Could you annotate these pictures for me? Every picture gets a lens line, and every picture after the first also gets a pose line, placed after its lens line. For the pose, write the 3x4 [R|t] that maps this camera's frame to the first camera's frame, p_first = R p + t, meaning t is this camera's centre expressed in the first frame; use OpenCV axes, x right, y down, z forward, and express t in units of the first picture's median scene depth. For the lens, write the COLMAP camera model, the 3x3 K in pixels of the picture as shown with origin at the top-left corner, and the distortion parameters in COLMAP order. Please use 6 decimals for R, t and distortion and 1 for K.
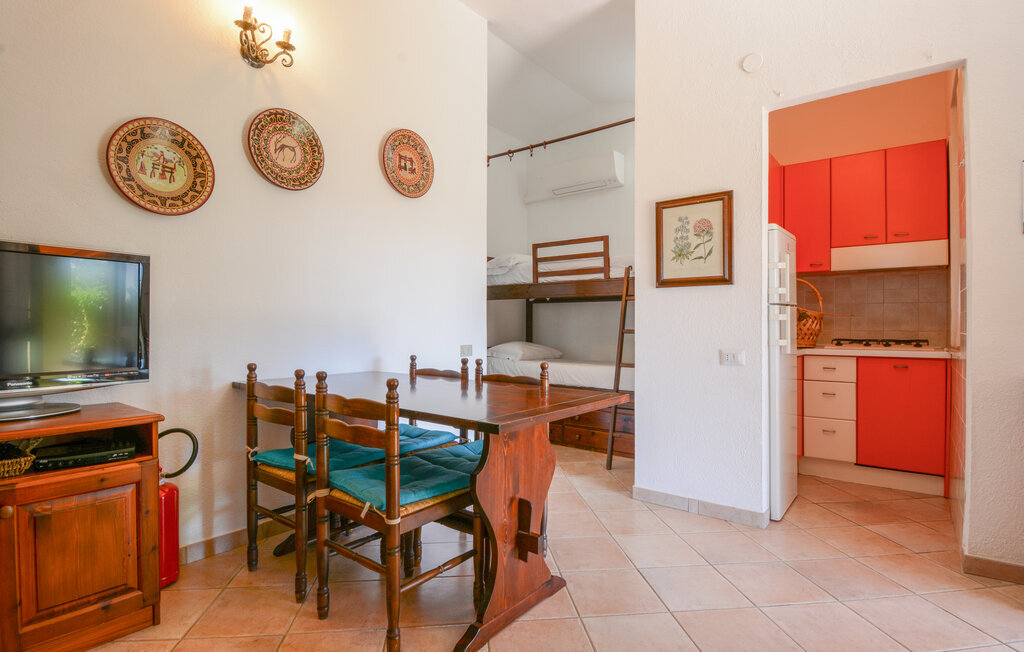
lens RADIAL K [[518.2, 0, 512.0], [0, 518.2, 326.0], [0, 0, 1]] dist [0.020658, -0.000194]
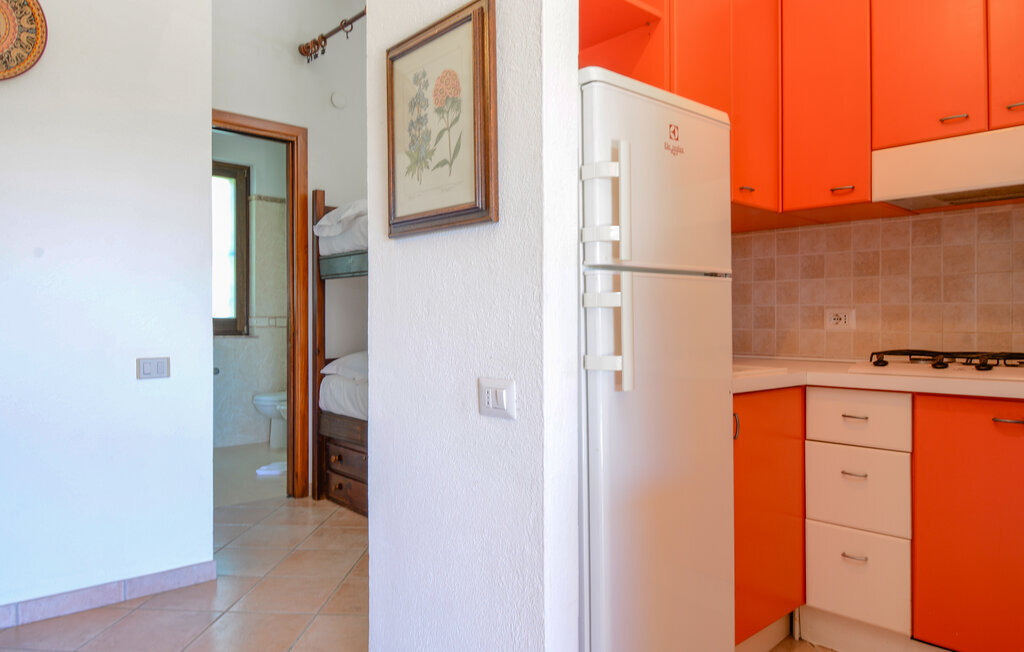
lens RADIAL K [[694.7, 0, 512.0], [0, 694.7, 326.0], [0, 0, 1]] dist [0.000111, 0.000852]
pose [[0.984180, -0.000500, -0.177171, 0.495286], [0.001023, 0.999995, 0.002859, 0.001512], [0.177169, -0.002995, 0.984176, 0.425682]]
